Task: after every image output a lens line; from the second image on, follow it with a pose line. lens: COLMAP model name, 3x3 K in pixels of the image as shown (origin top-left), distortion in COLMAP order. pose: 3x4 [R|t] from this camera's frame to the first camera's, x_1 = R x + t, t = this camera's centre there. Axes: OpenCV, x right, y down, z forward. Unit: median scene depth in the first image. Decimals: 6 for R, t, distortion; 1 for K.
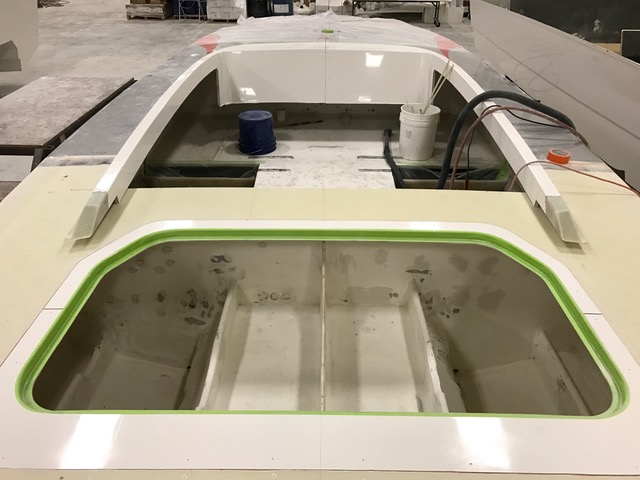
lens RADIAL K [[516.9, 0, 320.0], [0, 516.9, 240.0], [0, 0, 1]] dist [-0.000427, -0.001738]
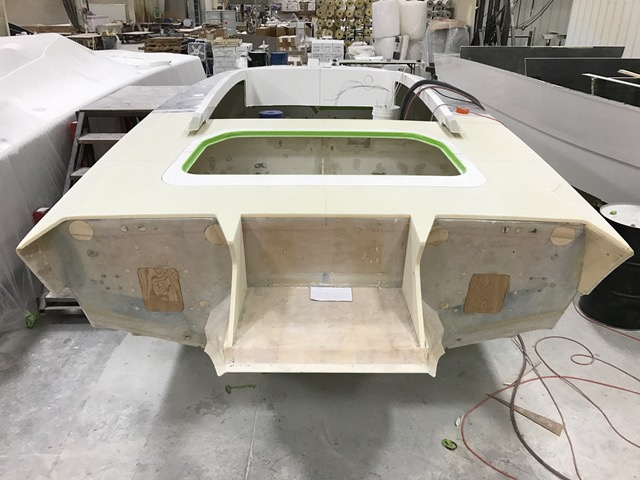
lens RADIAL K [[519.9, 0, 320.0], [0, 519.9, 240.0], [0, 0, 1]] dist [0.065226, 0.002791]
pose [[0.999761, -0.005678, 0.021126, -0.038514], [0.008381, 0.991462, -0.130127, 0.525759], [-0.020207, 0.130272, 0.991272, -0.680248]]
